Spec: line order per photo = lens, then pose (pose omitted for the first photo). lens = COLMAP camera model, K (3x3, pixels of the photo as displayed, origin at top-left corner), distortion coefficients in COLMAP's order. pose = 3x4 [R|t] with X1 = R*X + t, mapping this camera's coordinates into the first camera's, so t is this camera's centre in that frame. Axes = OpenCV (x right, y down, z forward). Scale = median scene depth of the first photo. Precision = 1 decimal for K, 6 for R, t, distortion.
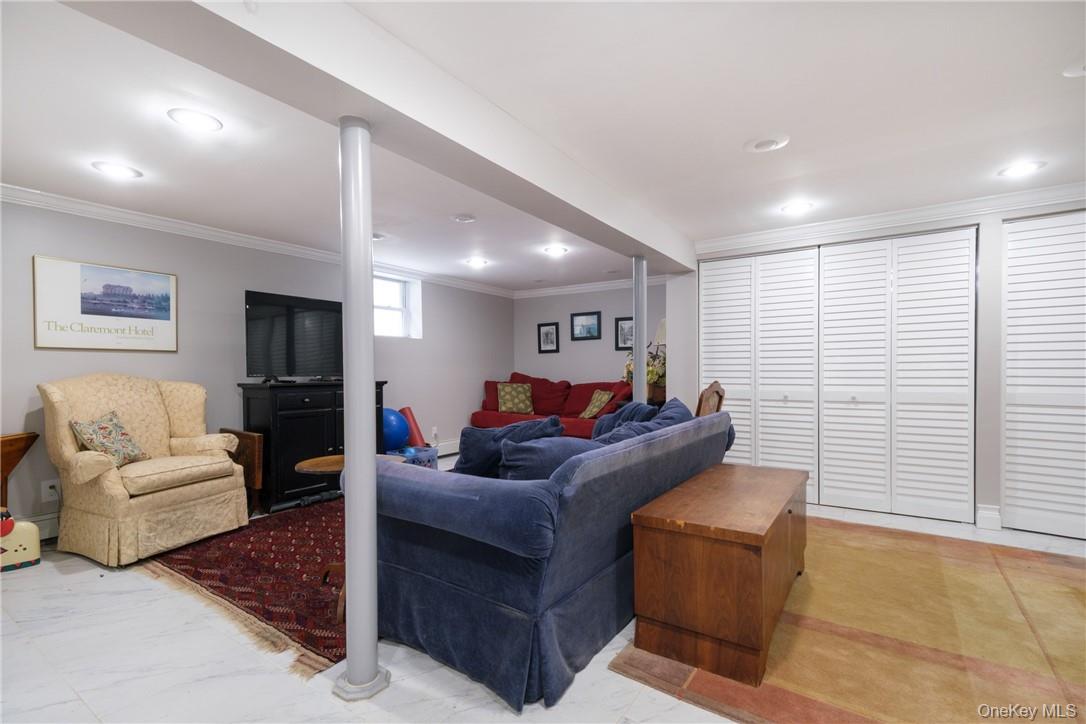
lens RADIAL K [[492.6, 0, 543.7], [0, 492.6, 384.8], [0, 0, 1]] dist [0.012674, -0.000678]
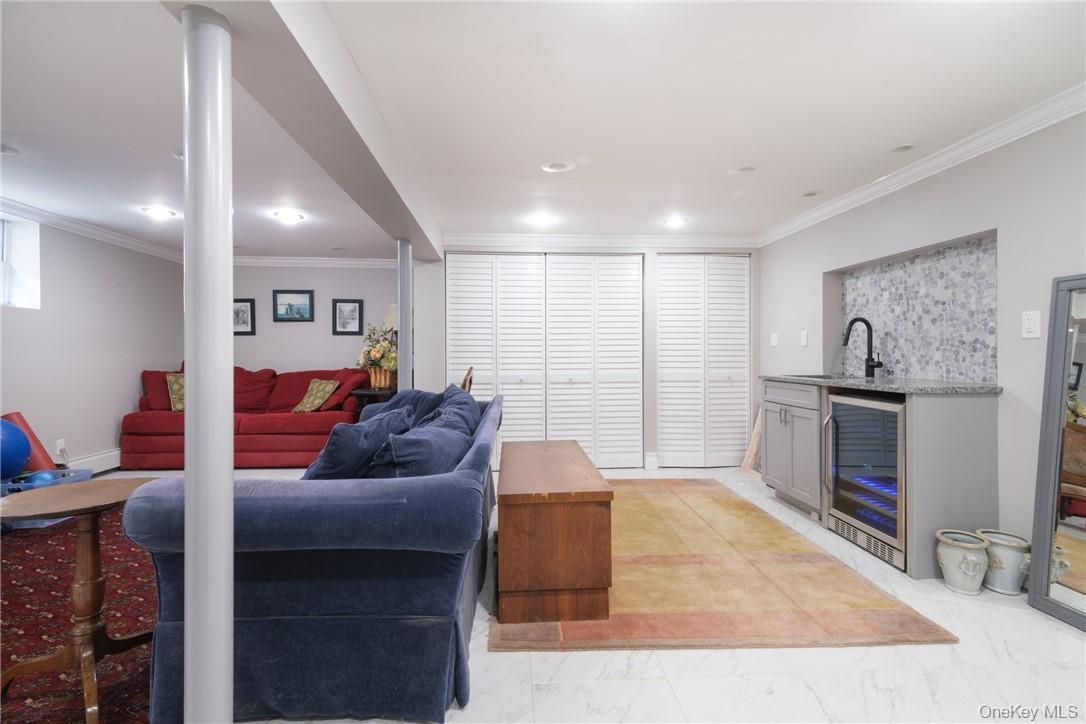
lens RADIAL K [[501.8, 0, 543.0], [0, 501.8, 362.0], [0, 0, 1]] dist [0.023056, -0.000419]
pose [[0.792023, -0.004948, 0.610471, -0.225273], [0.016365, 0.999780, -0.013128, -0.001959], [-0.610271, 0.020388, 0.791930, 0.054667]]
